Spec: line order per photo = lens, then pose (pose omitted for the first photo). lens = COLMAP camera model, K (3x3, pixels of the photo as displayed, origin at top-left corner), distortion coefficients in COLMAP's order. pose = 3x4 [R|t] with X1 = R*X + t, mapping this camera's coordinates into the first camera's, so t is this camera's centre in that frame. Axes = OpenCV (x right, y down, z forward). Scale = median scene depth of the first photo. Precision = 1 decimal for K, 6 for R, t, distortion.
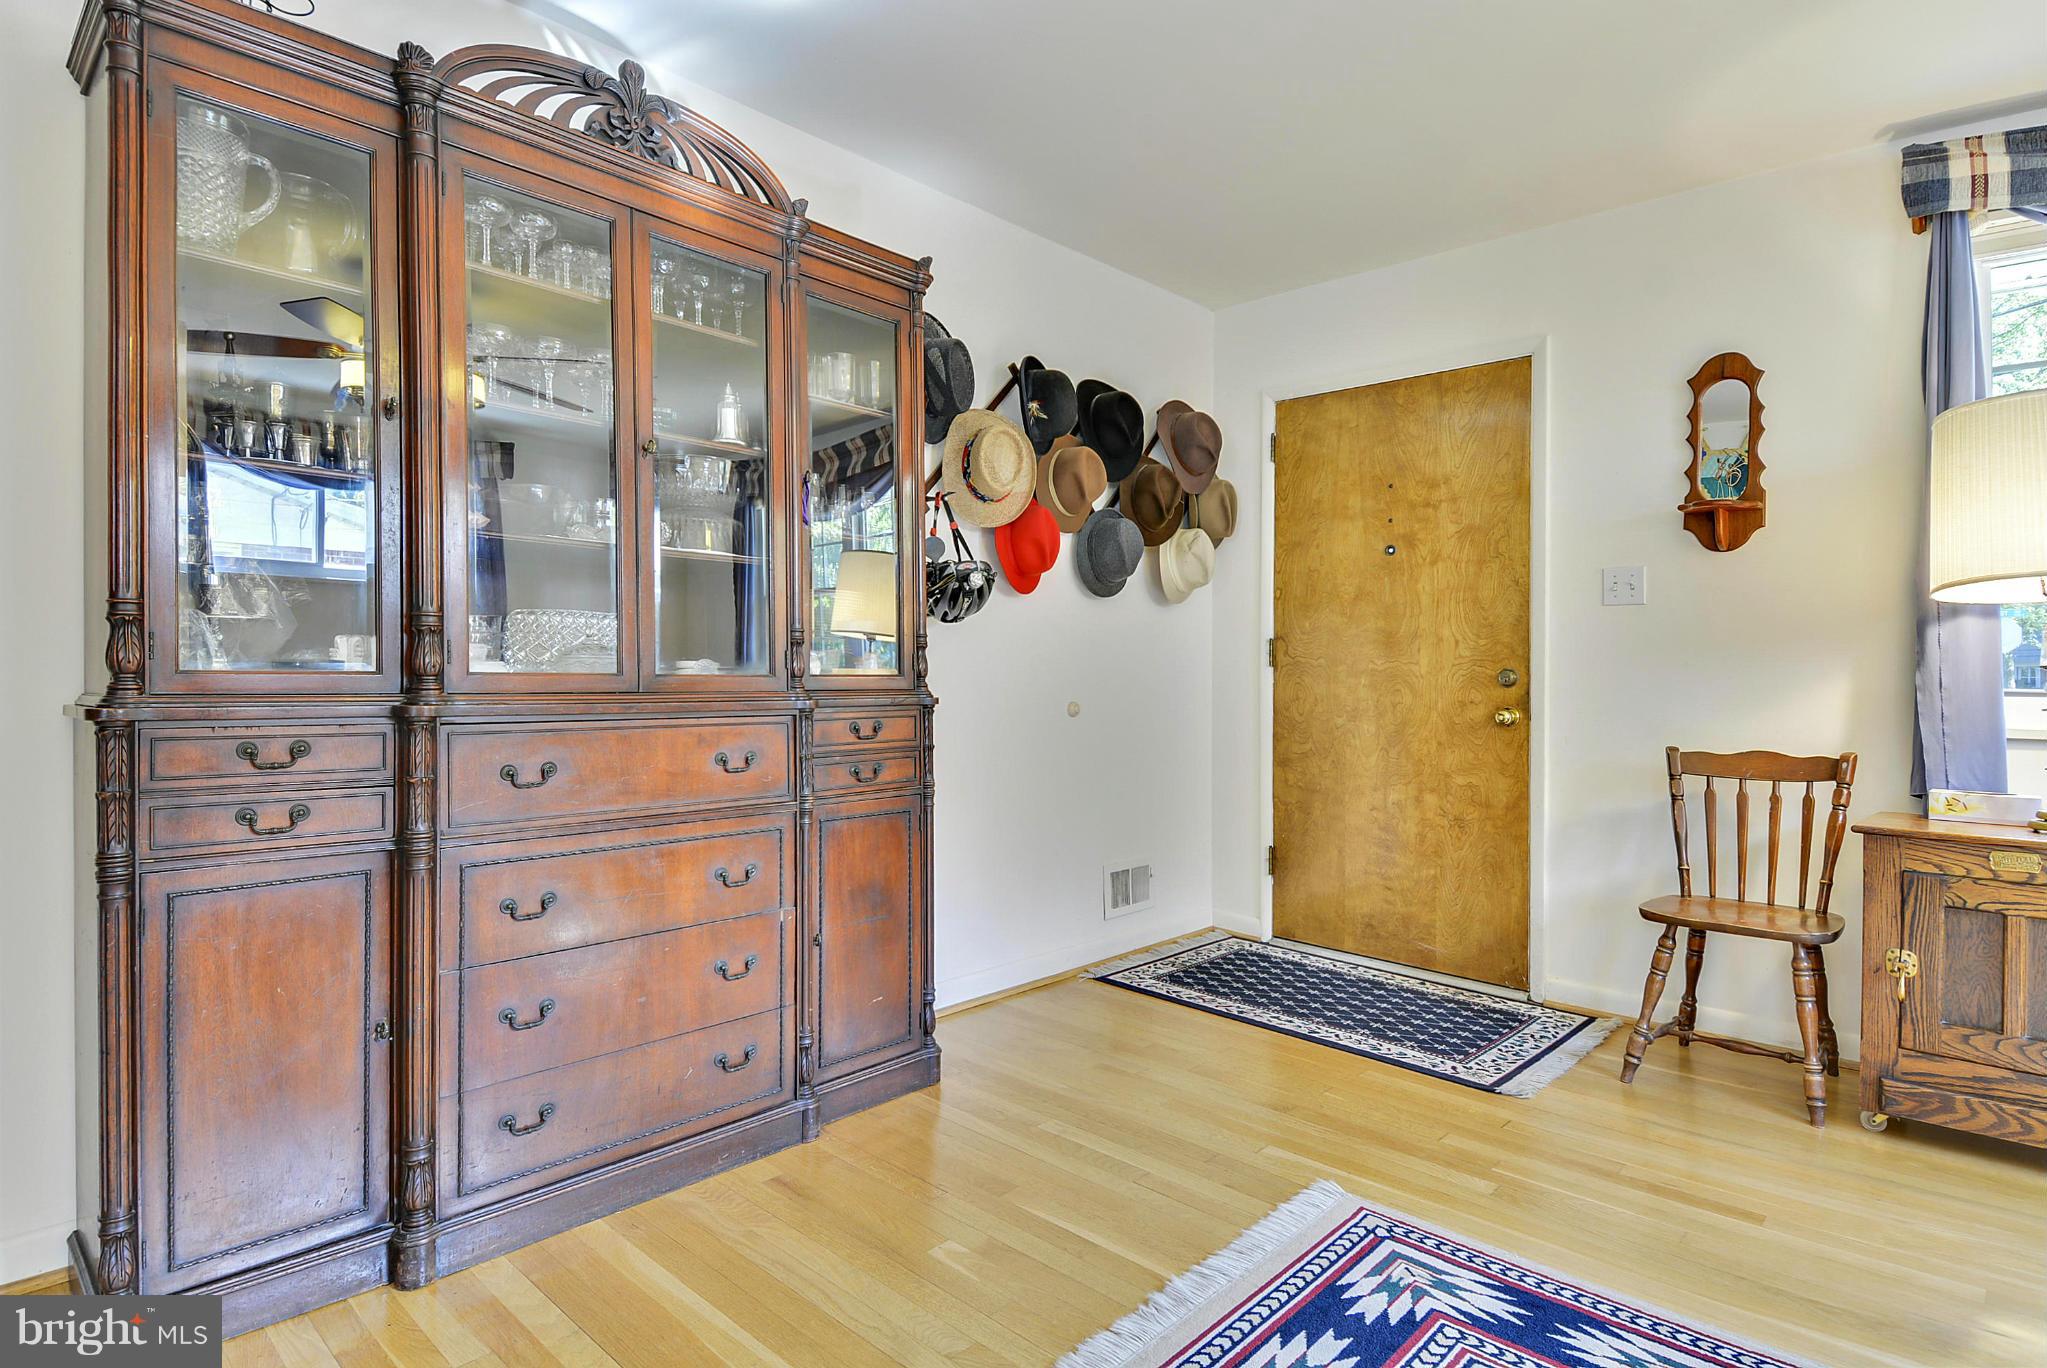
lens RADIAL K [[1074.1, 0, 1027.8], [0, 1074.1, 673.0], [0, 0, 1]] dist [0.020626, -0.028831]
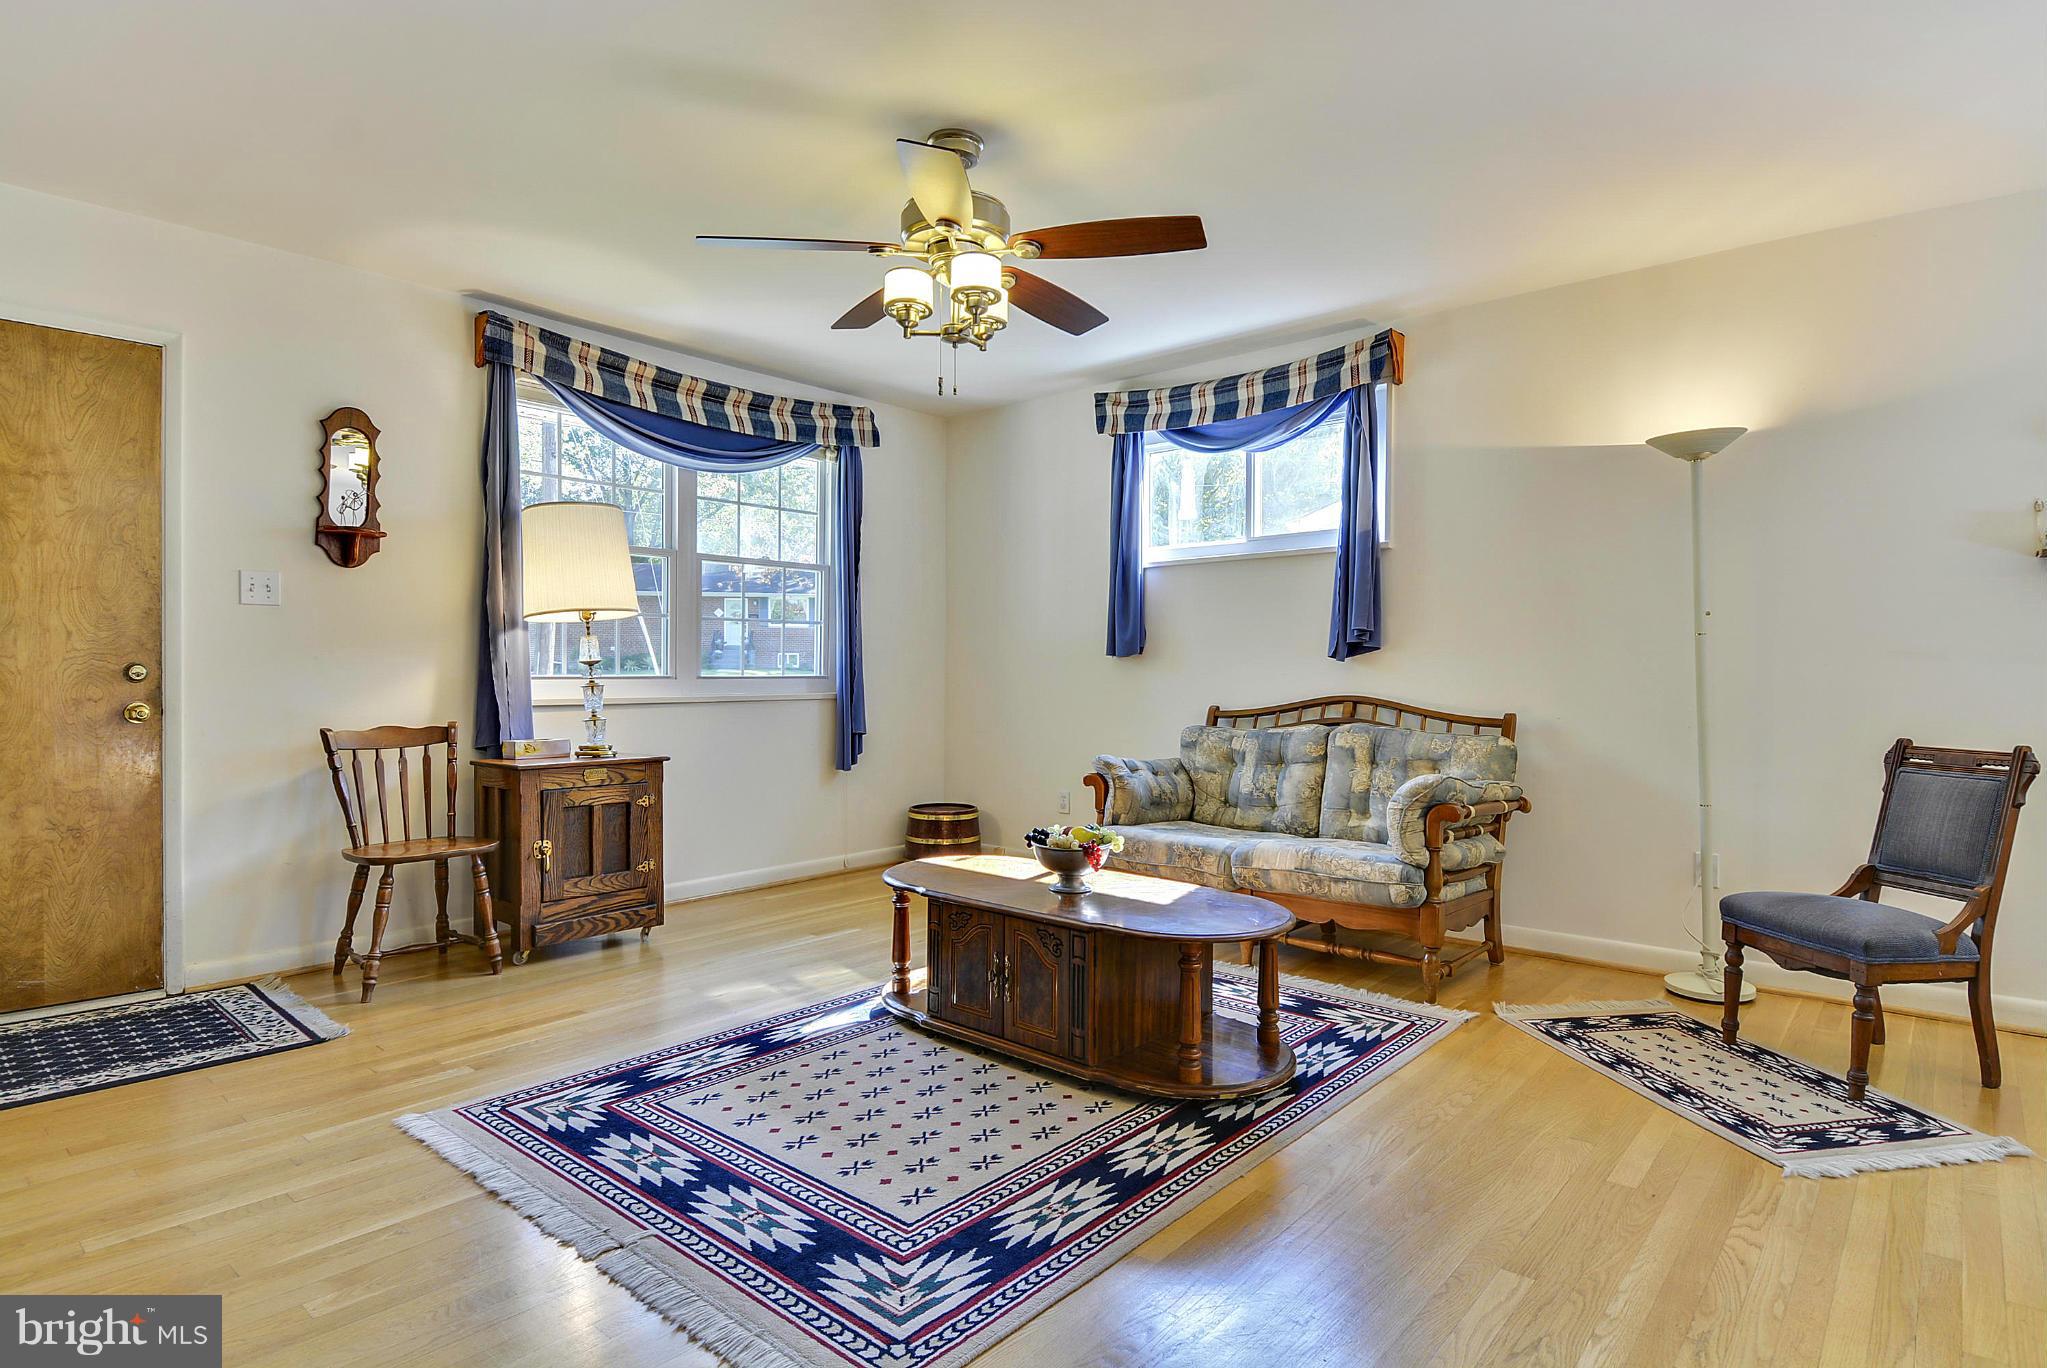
lens RADIAL K [[1074.1, 0, 1037.7], [0, 1074.1, 676.8], [0, 0, 1]] dist [0.020626, -0.028831]
pose [[-0.053284, -0.017668, 0.998423, -0.624280], [0.001670, 0.999840, 0.017782, -0.008019], [-0.998578, 0.002615, -0.053246, 0.275003]]
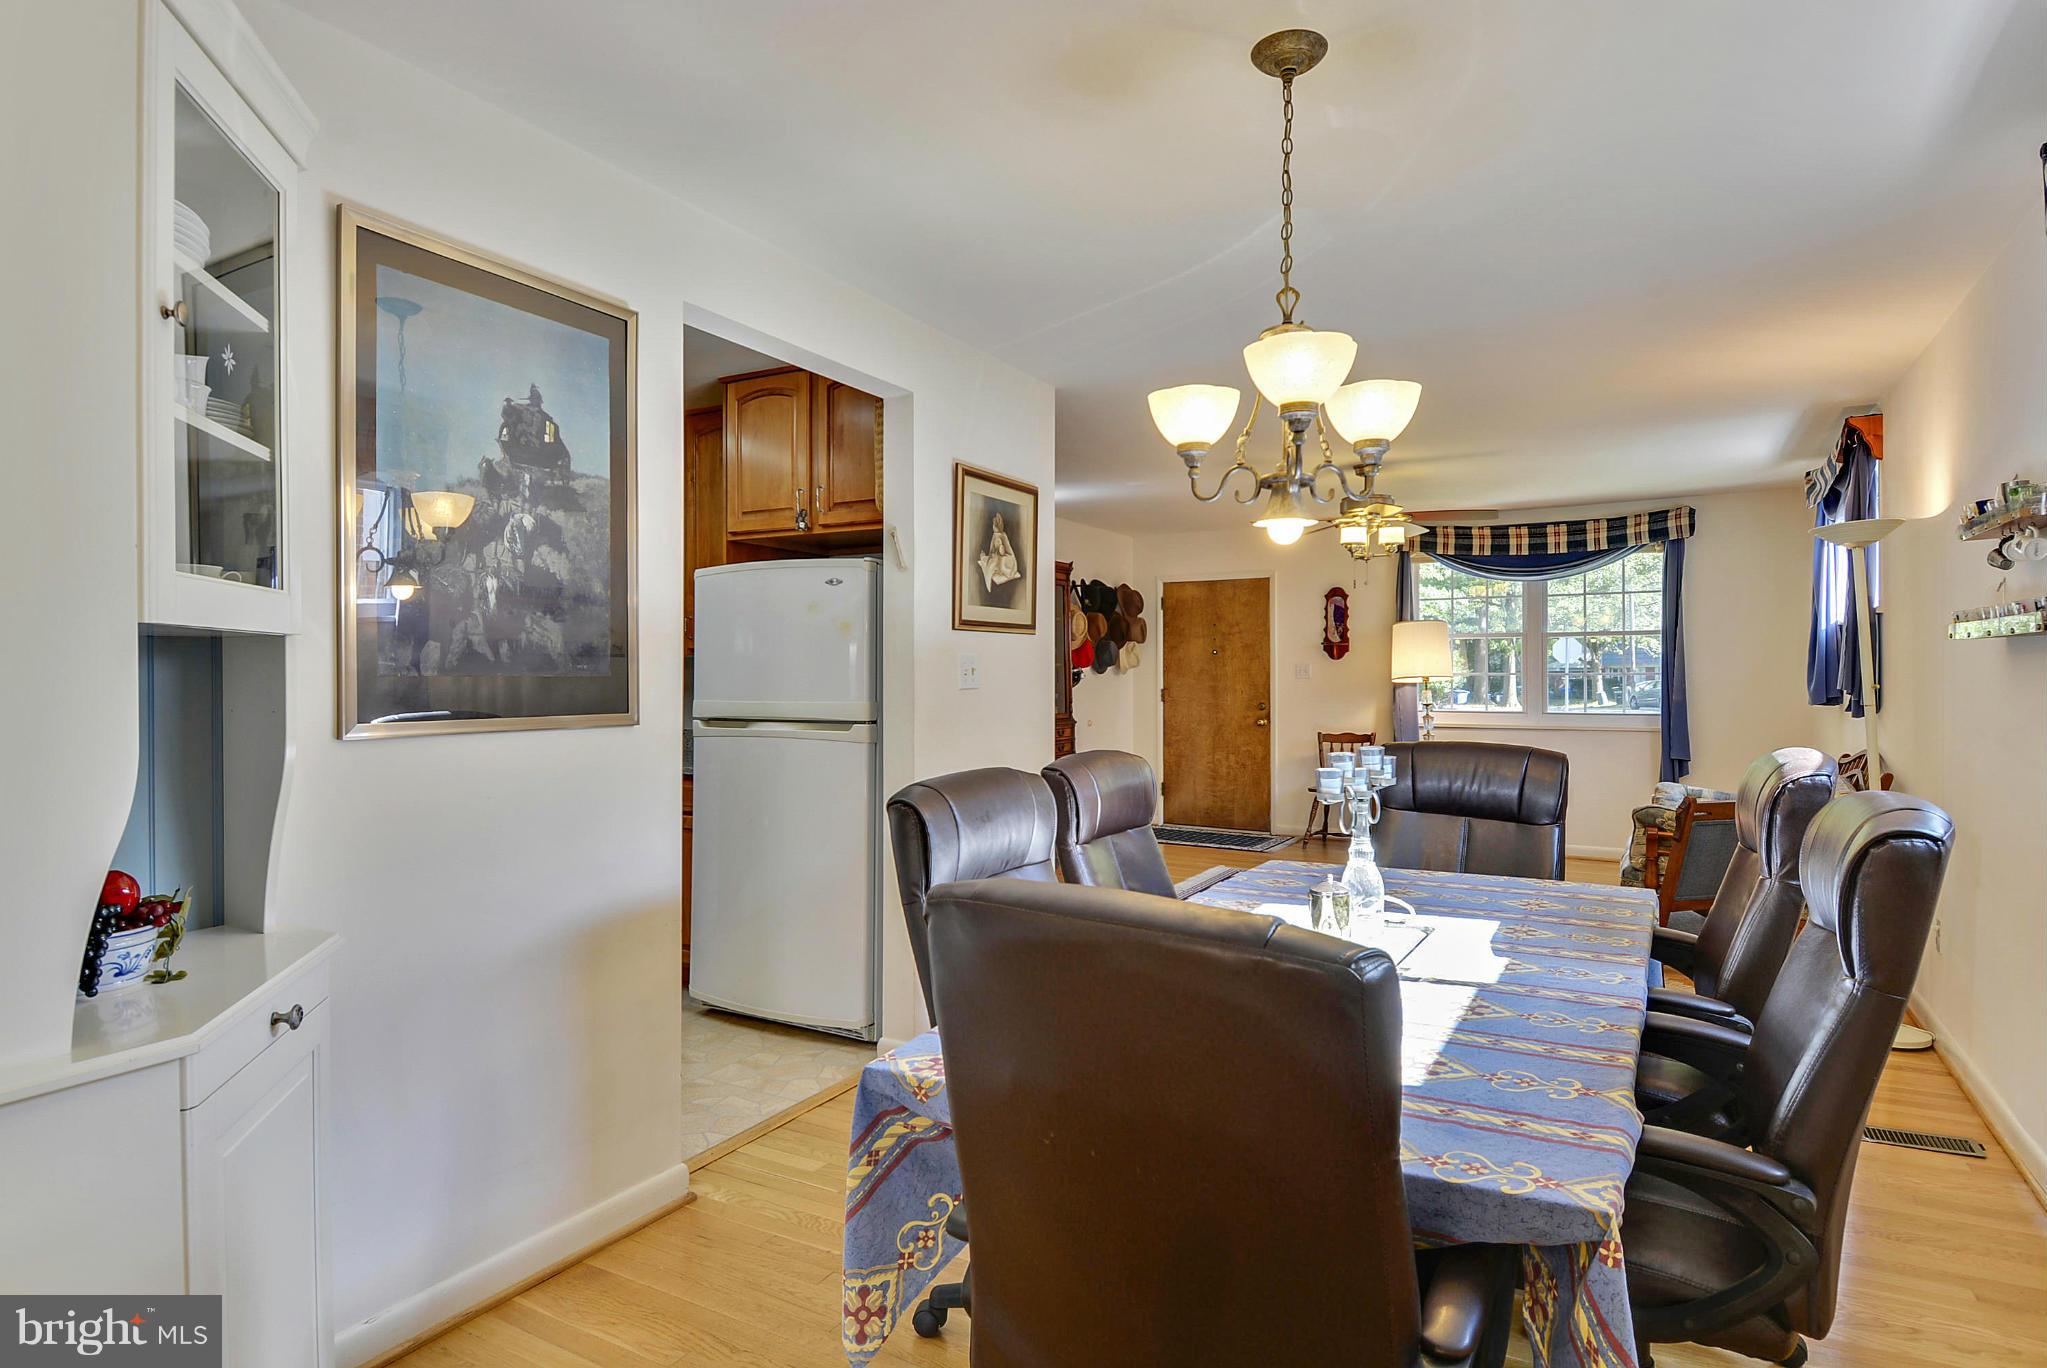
lens RADIAL K [[1074.1, 0, 1030.7], [0, 1074.1, 692.4], [0, 0, 1]] dist [0.020626, -0.028831]
pose [[0.974816, -0.012697, 0.222651, -0.694038], [0.010701, 0.999891, 0.010168, -0.065348], [-0.222756, -0.007529, 0.974845, -1.439612]]
